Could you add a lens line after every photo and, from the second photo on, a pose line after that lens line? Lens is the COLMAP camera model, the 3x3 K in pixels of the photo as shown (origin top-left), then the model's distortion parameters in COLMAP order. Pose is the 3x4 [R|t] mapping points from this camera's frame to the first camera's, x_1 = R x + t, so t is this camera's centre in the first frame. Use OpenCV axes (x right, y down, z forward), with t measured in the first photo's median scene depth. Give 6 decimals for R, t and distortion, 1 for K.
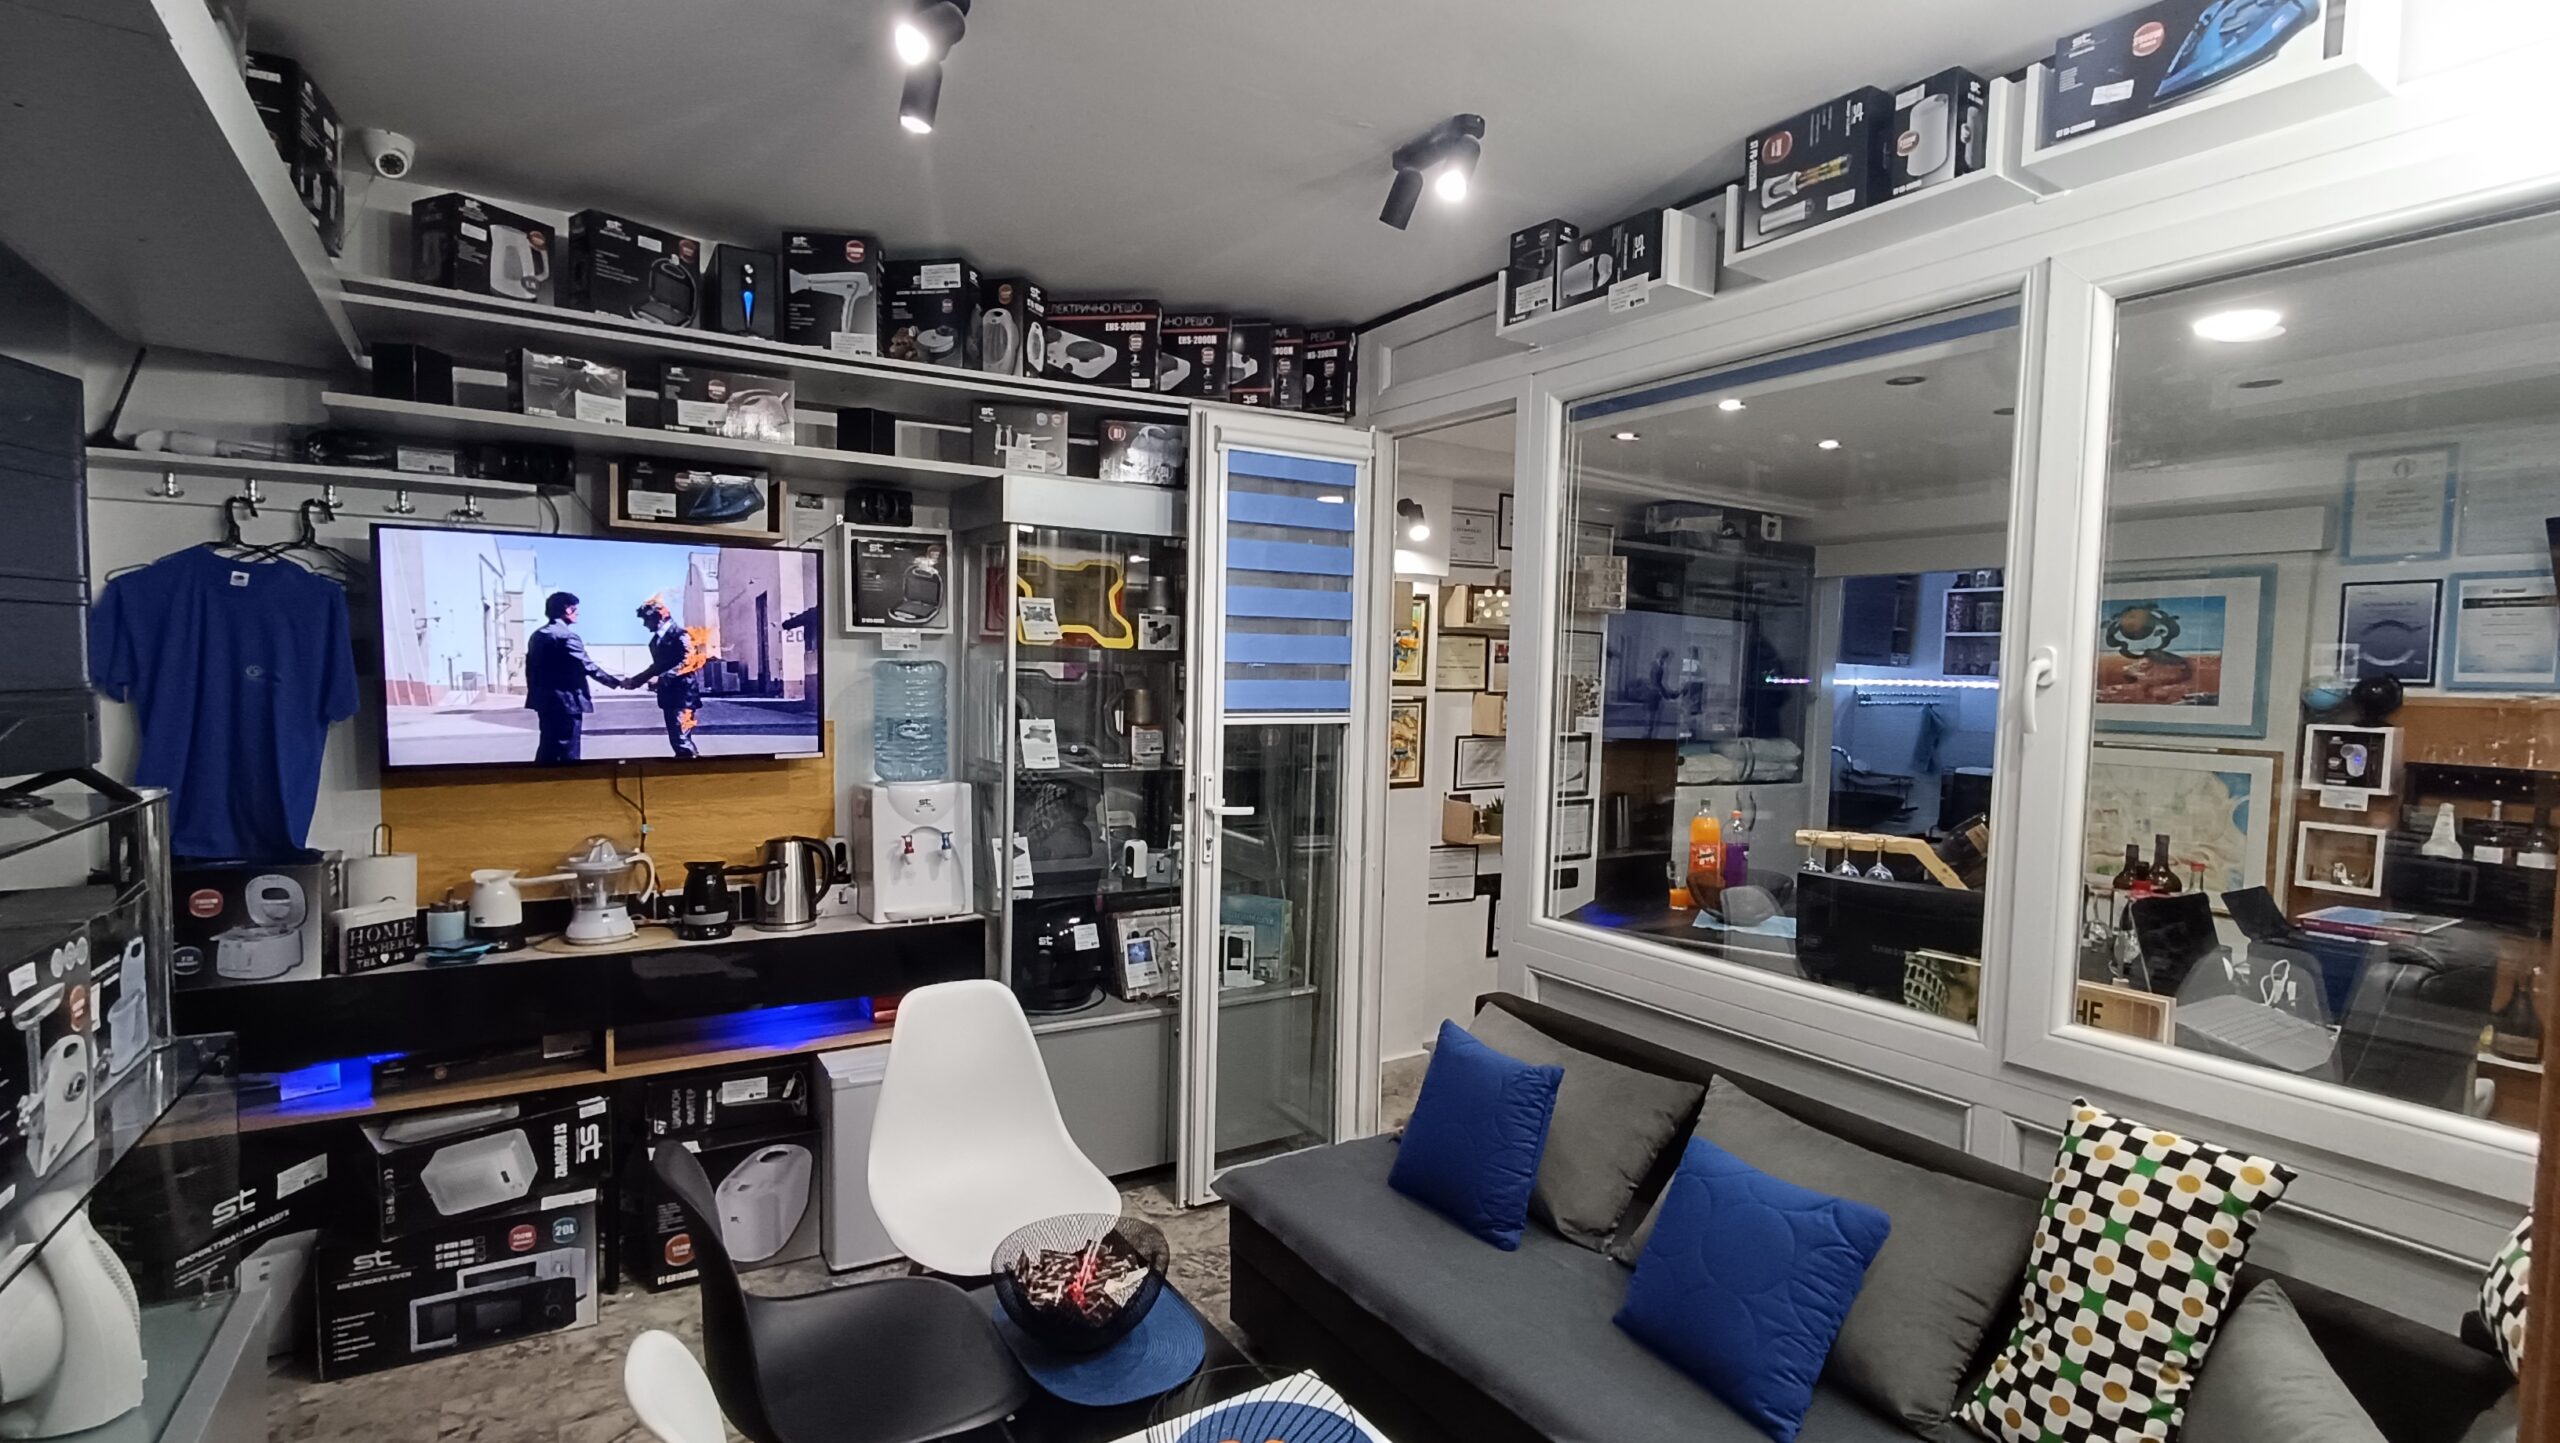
lens RADIAL K [[1176.7, 0, 1269.4], [0, 1176.7, 731.1], [0, 0, 1]] dist [0.000298, 0.004816]
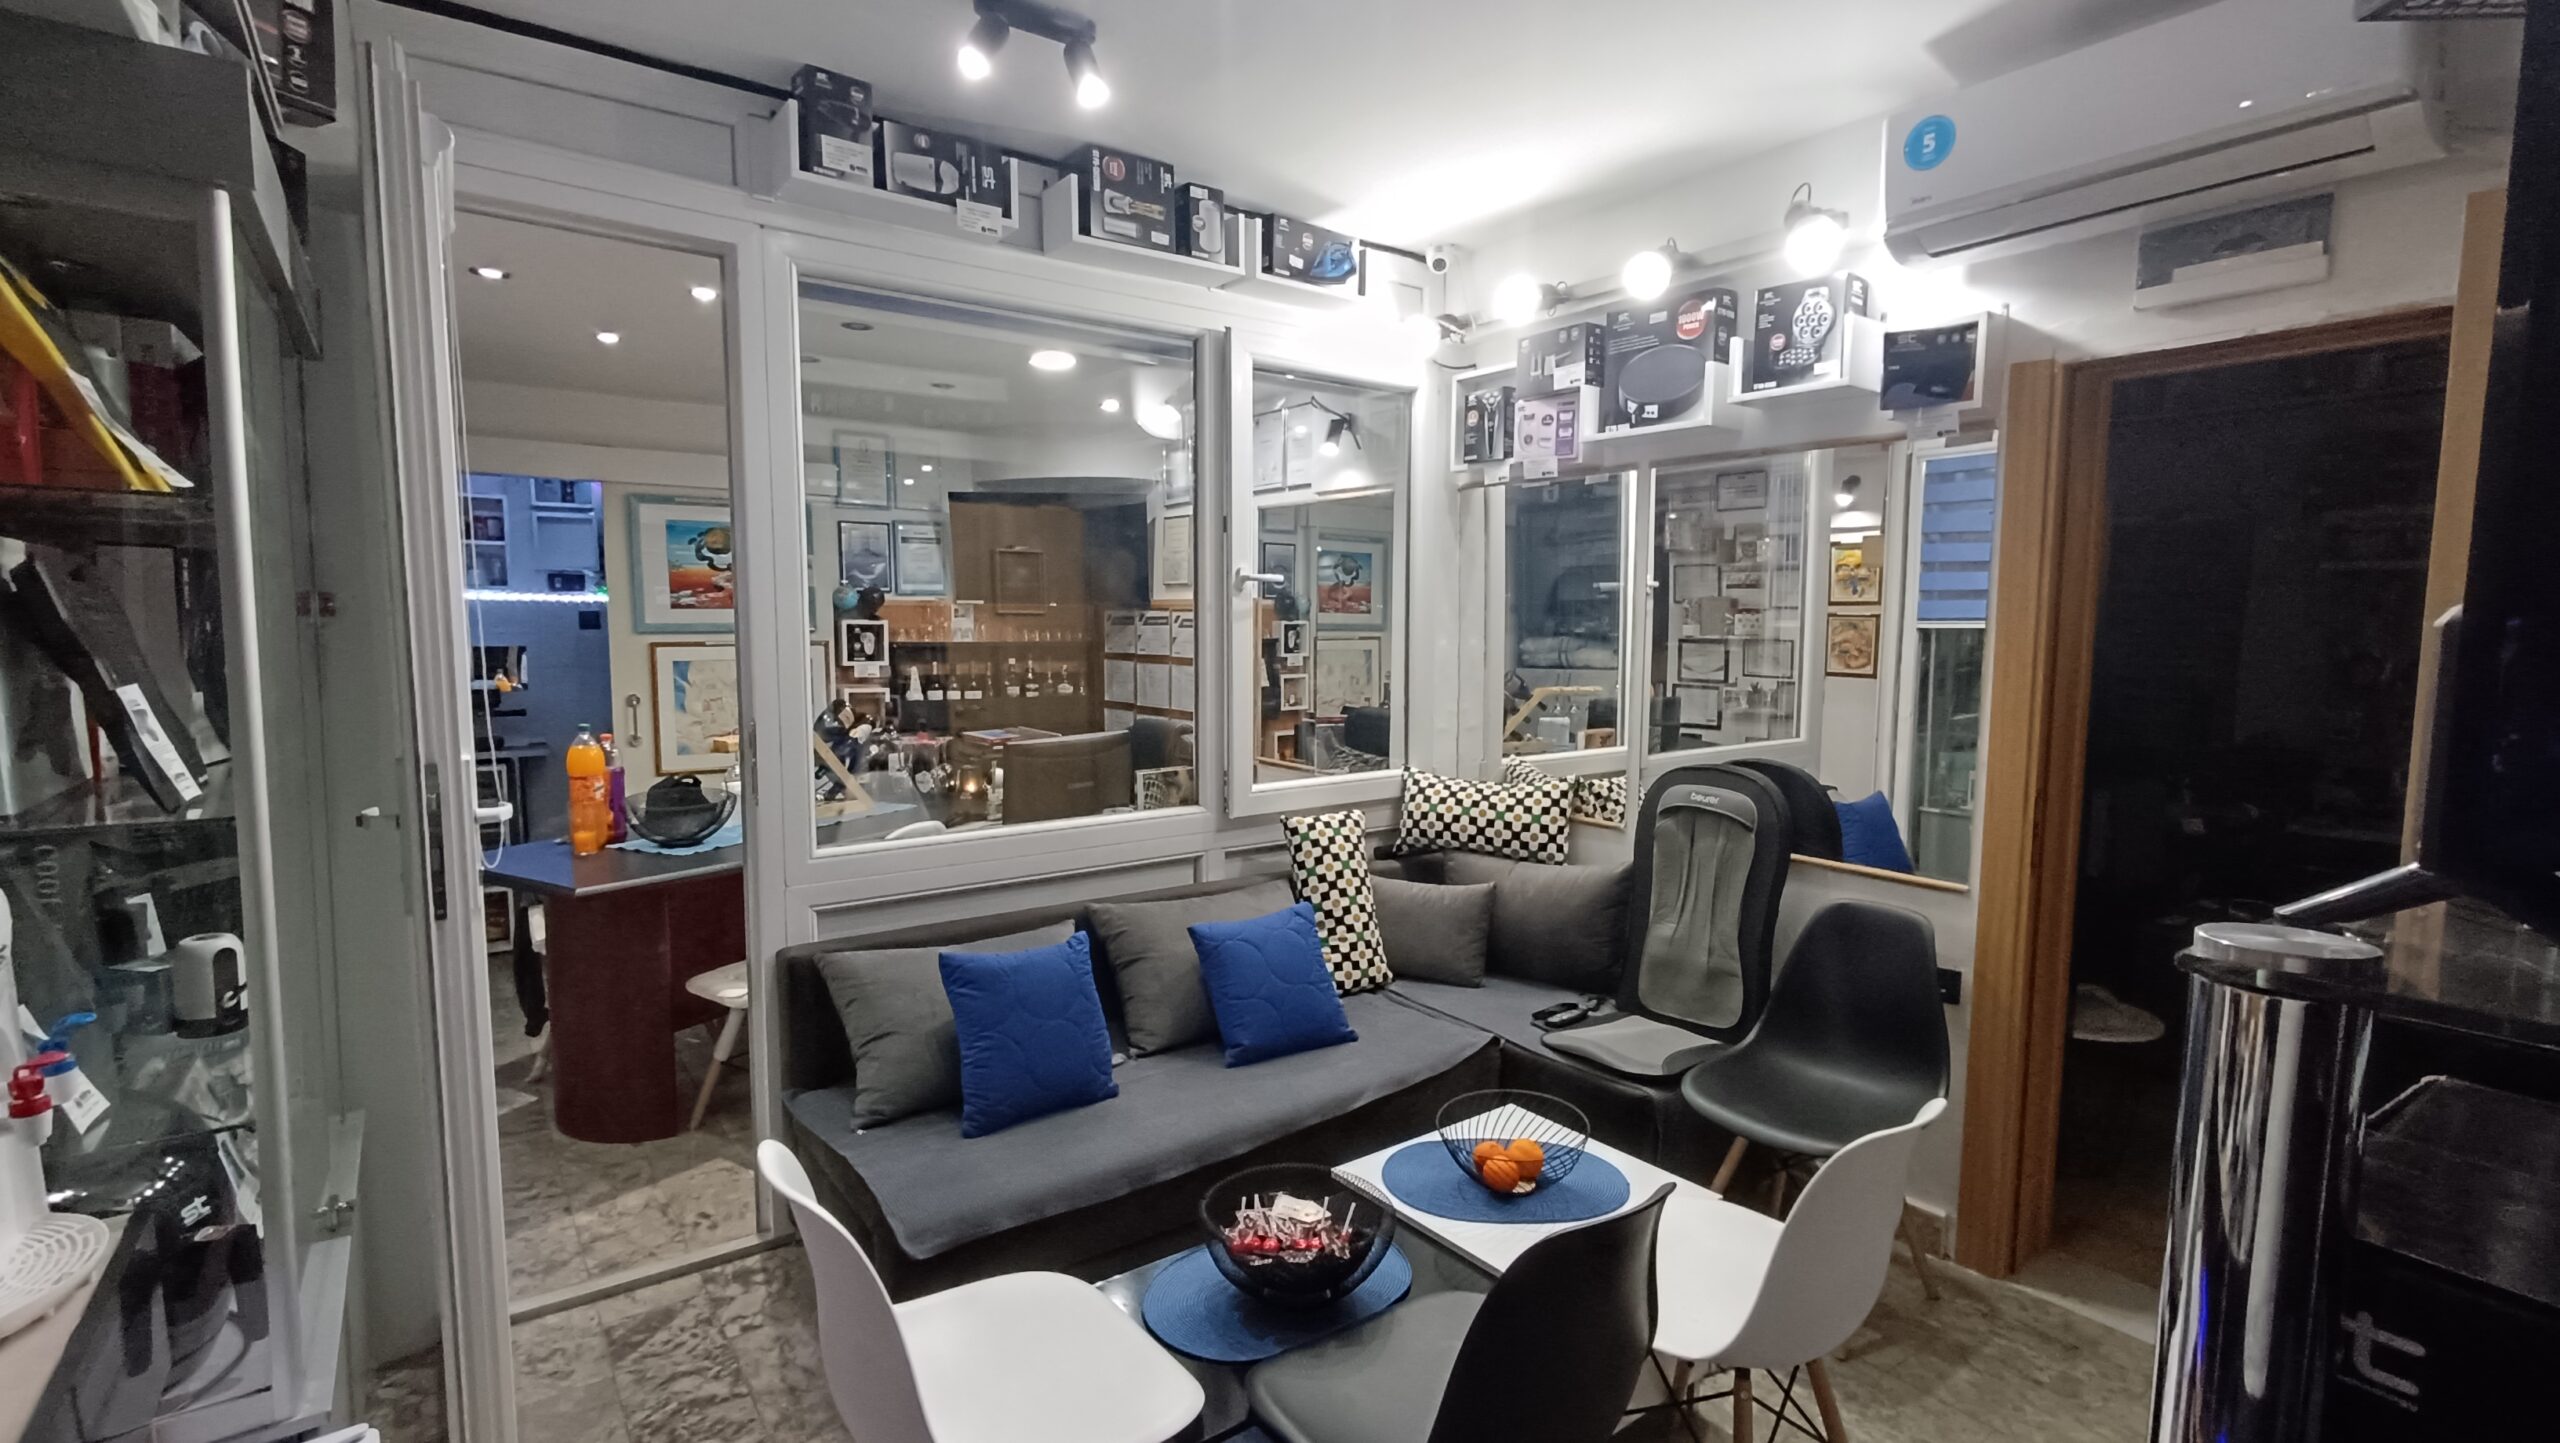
lens RADIAL K [[1176.7, 0, 1266.7], [0, 1176.7, 725.9], [0, 0, 1]] dist [0.000298, 0.004816]
pose [[-0.071505, -0.115706, 0.990706, -0.676197], [0.047980, 0.991700, 0.119285, -0.028116], [-0.996286, 0.056064, -0.065360, 0.699306]]
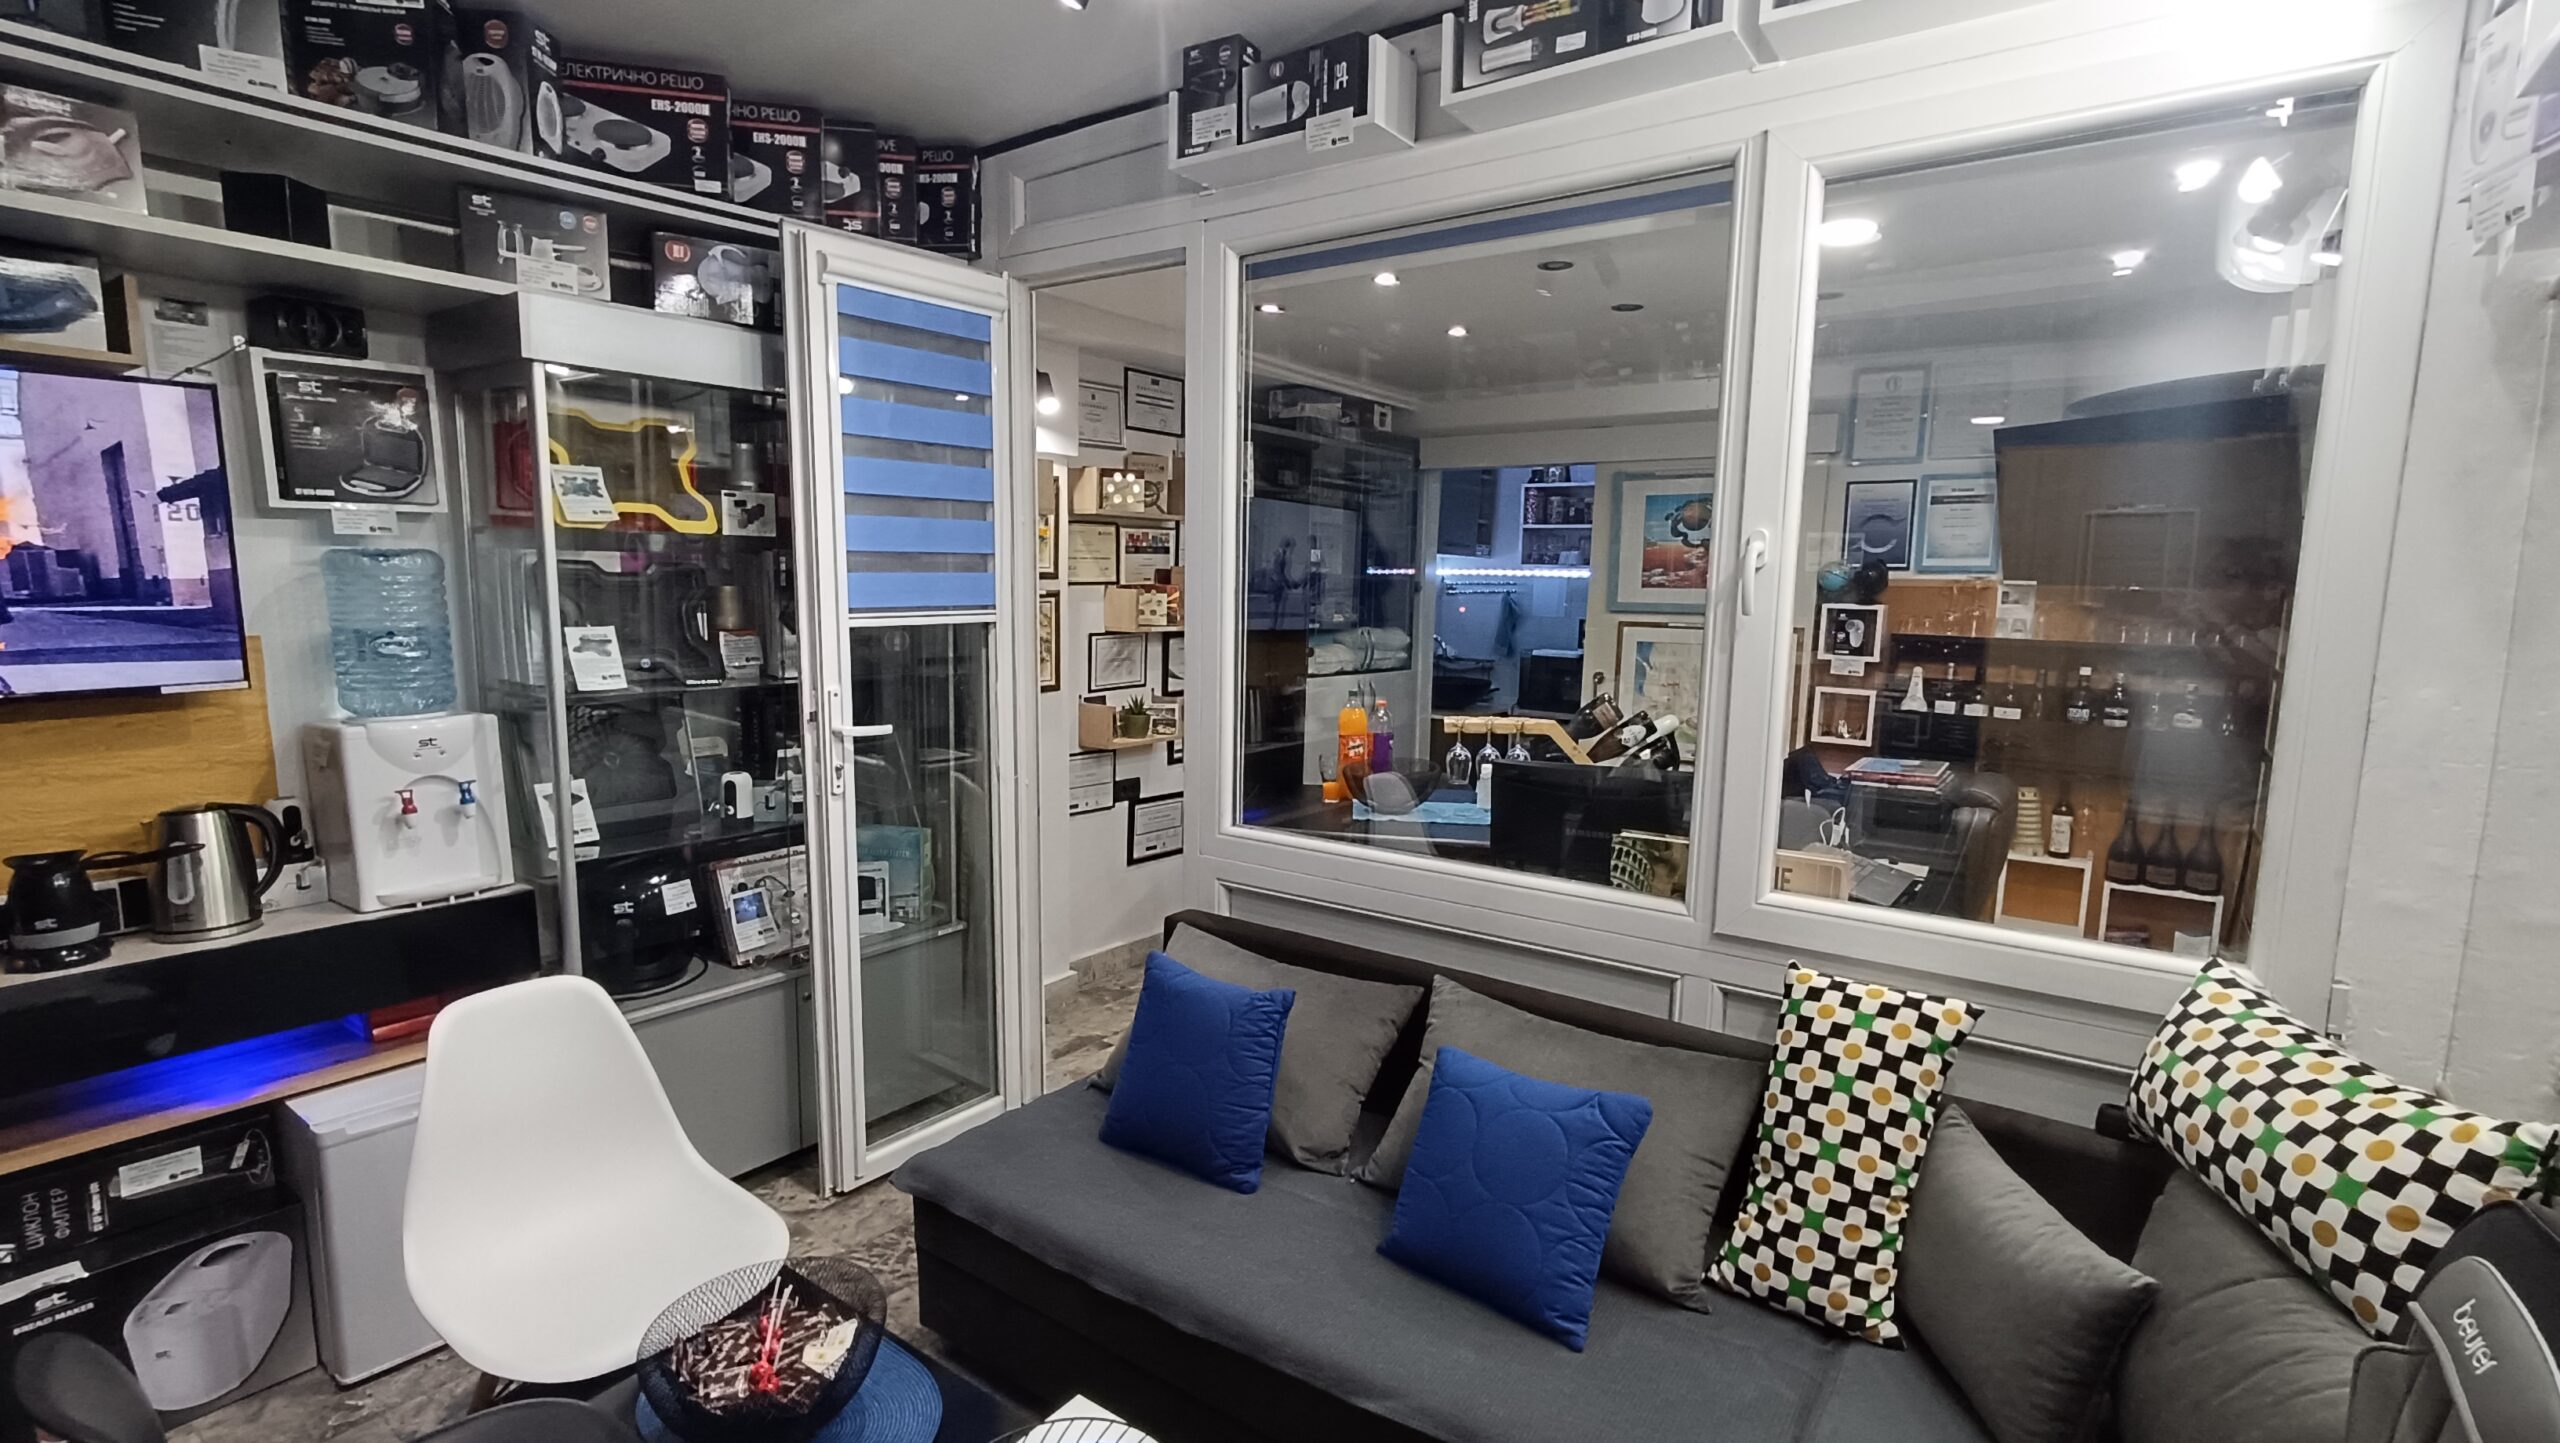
lens RADIAL K [[1176.7, 0, 1266.9], [0, 1176.7, 731.2], [0, 0, 1]] dist [0.000298, 0.004816]
pose [[0.930692, -0.057471, 0.361260, -0.072974], [0.025602, 0.995393, 0.092396, -0.001806], [-0.364906, -0.076743, 0.927876, 0.129516]]
